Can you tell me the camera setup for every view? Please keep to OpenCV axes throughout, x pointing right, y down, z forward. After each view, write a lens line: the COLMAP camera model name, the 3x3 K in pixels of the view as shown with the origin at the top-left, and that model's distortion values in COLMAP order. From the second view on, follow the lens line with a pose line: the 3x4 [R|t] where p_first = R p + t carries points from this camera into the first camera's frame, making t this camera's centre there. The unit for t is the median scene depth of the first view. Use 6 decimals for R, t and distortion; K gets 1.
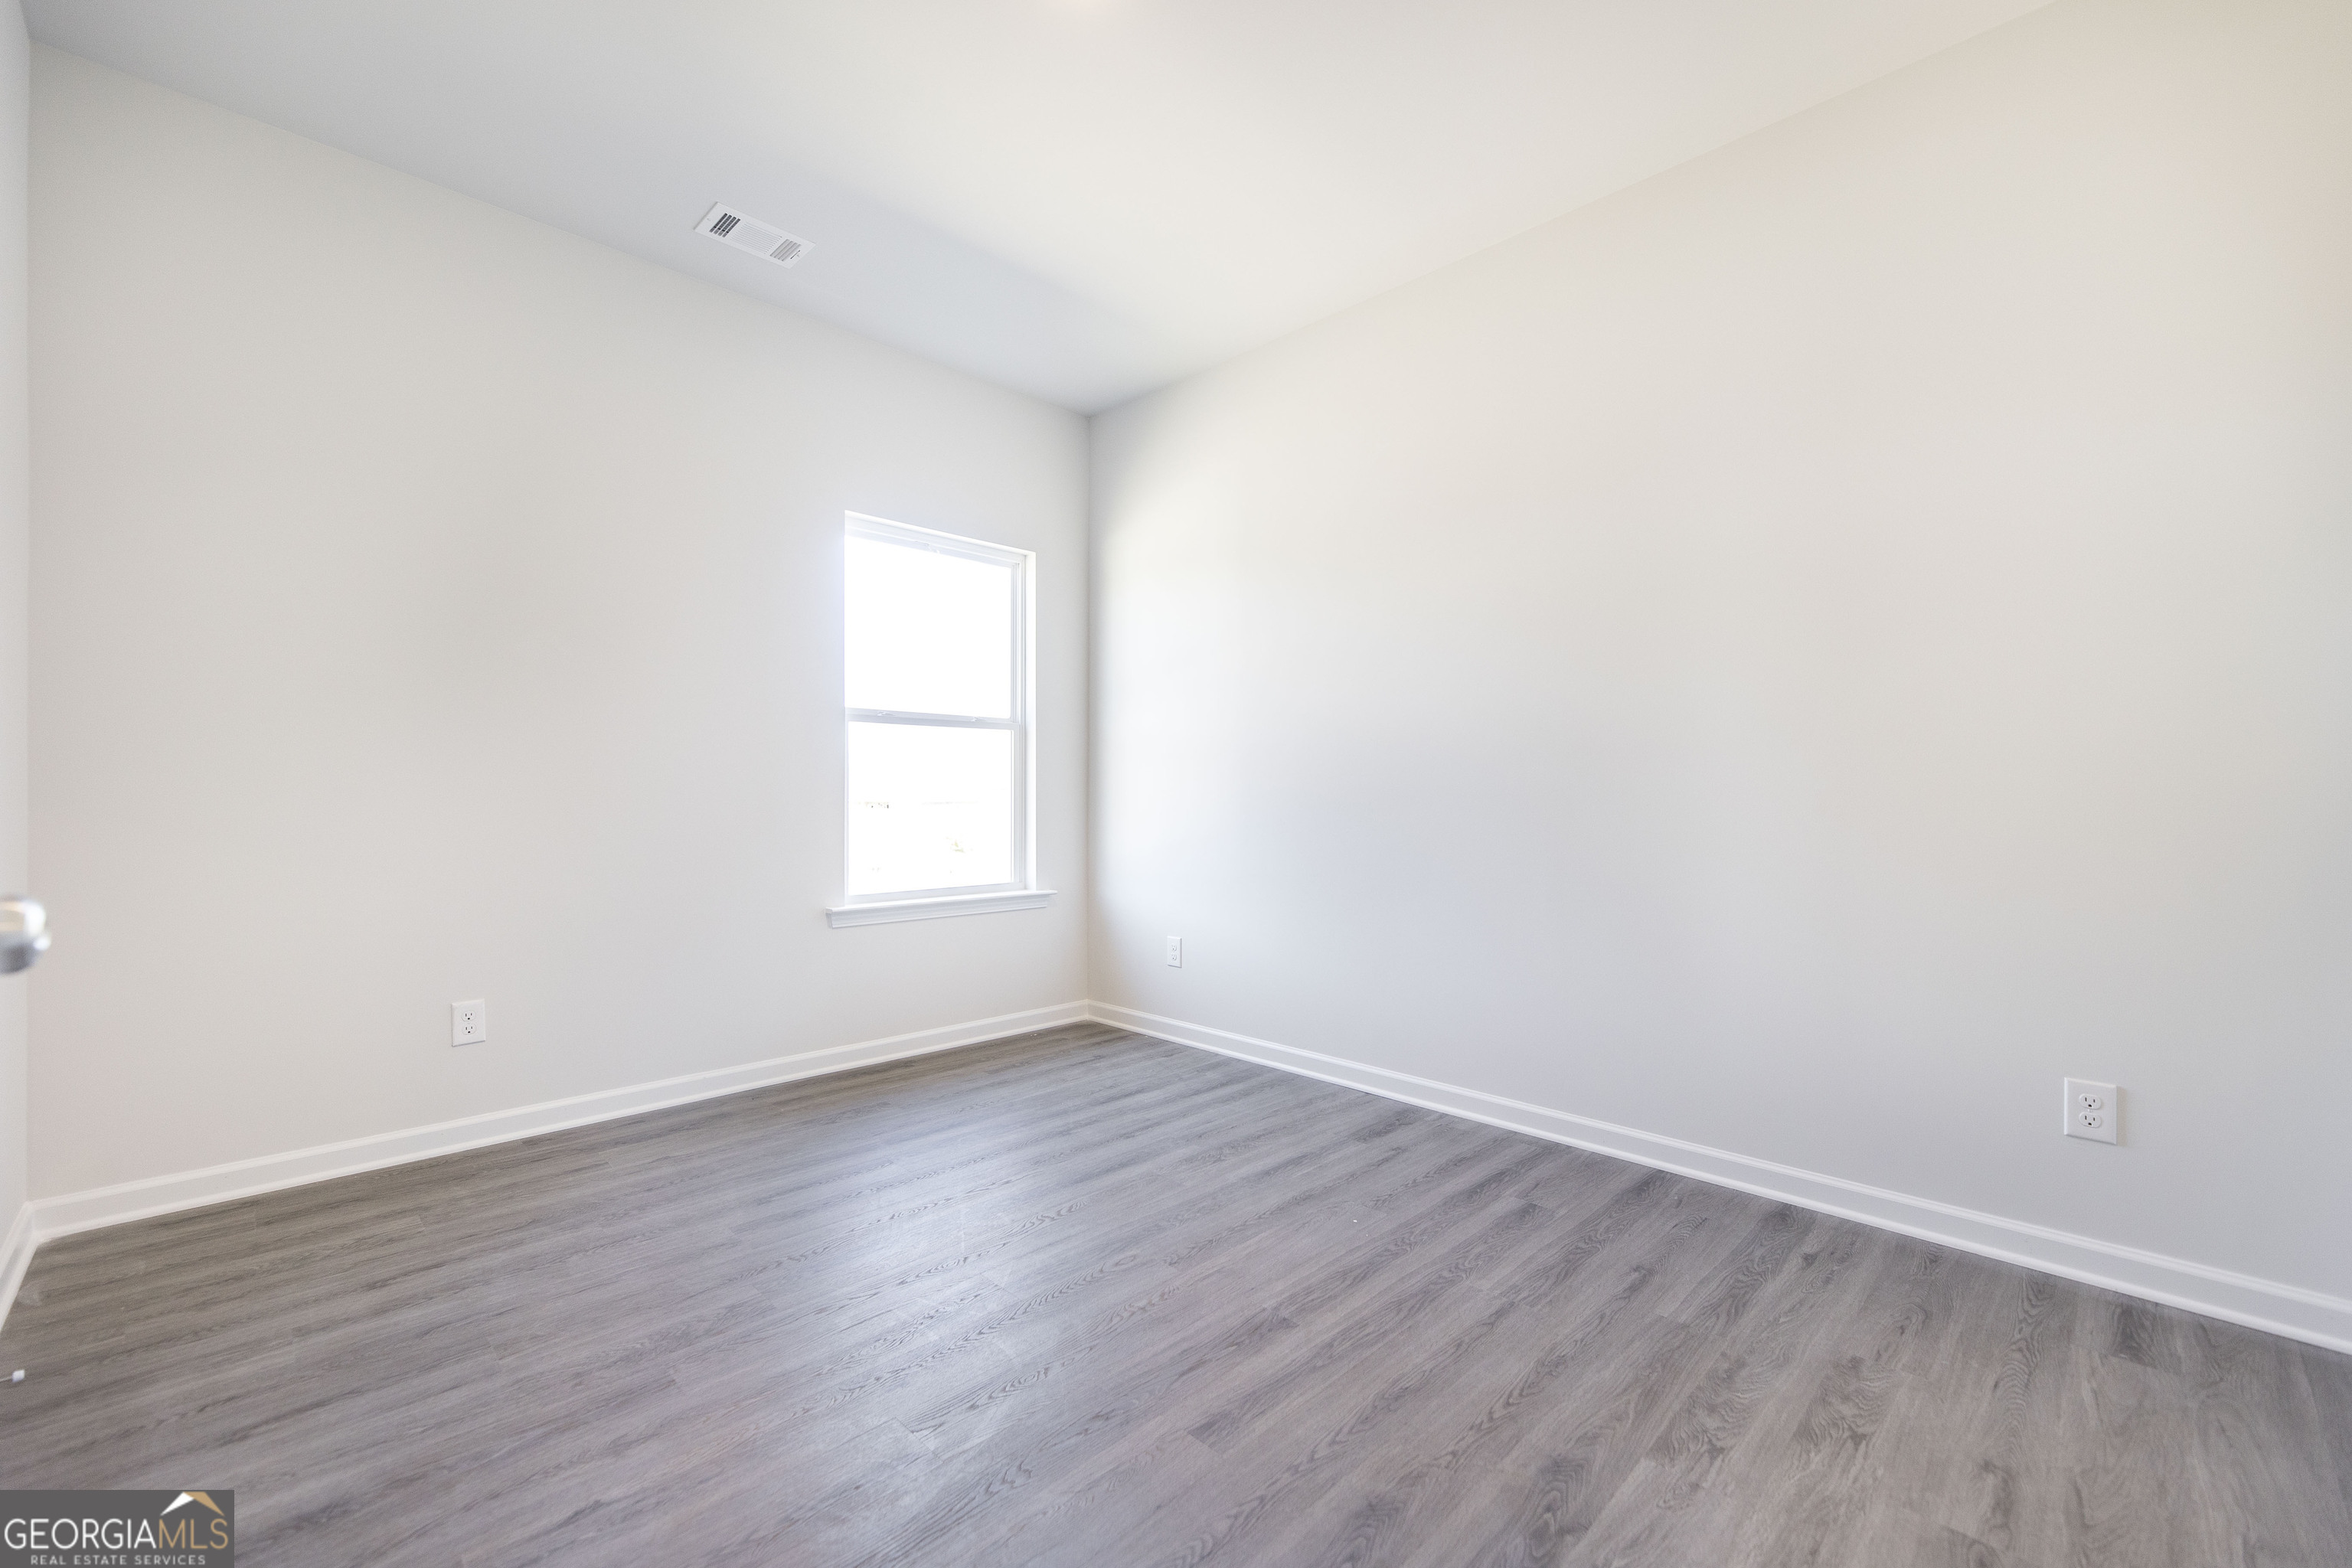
lens RADIAL K [[955.0, 0, 1176.4], [0, 955.0, 777.8], [0, 0, 1]] dist [-0.001107, -0.000555]
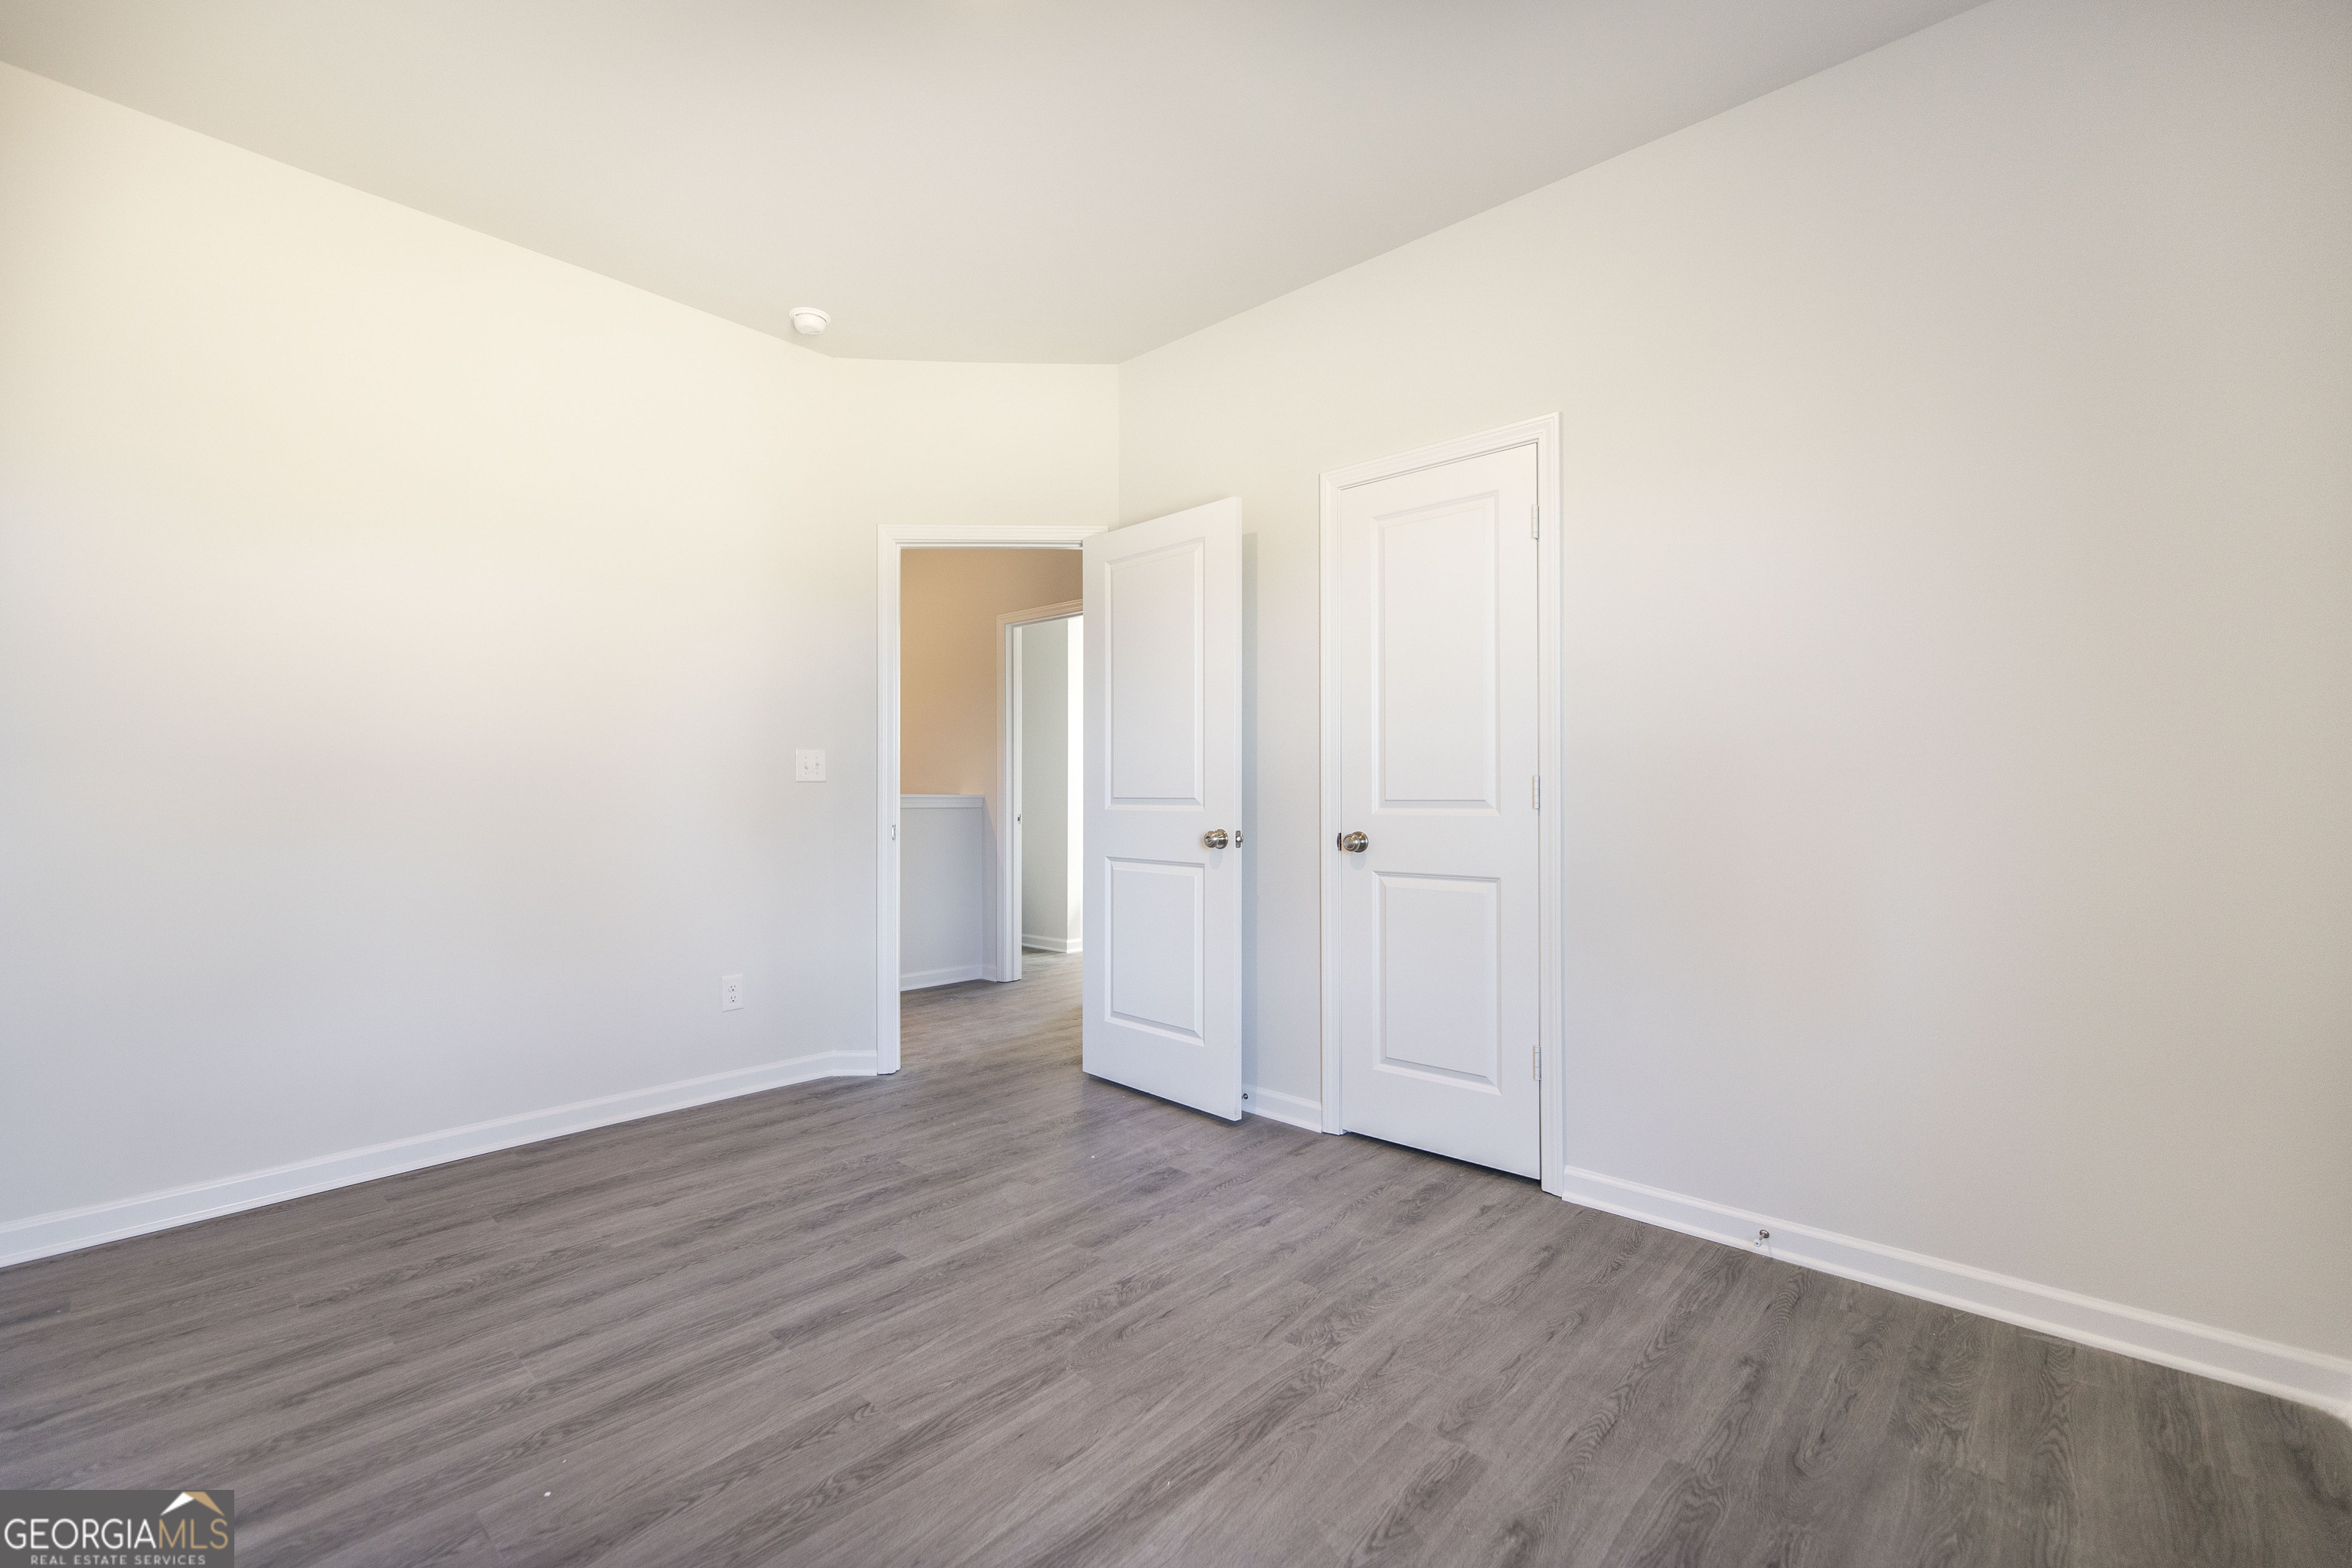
lens RADIAL K [[955.0, 0, 1175.9], [0, 955.0, 800.0], [0, 0, 1]] dist [-0.001107, -0.000555]
pose [[-0.995745, -0.004301, -0.092051, -0.233120], [-0.003500, 0.999955, -0.008861, -0.003401], [0.092085, -0.008501, -0.995715, 2.240638]]
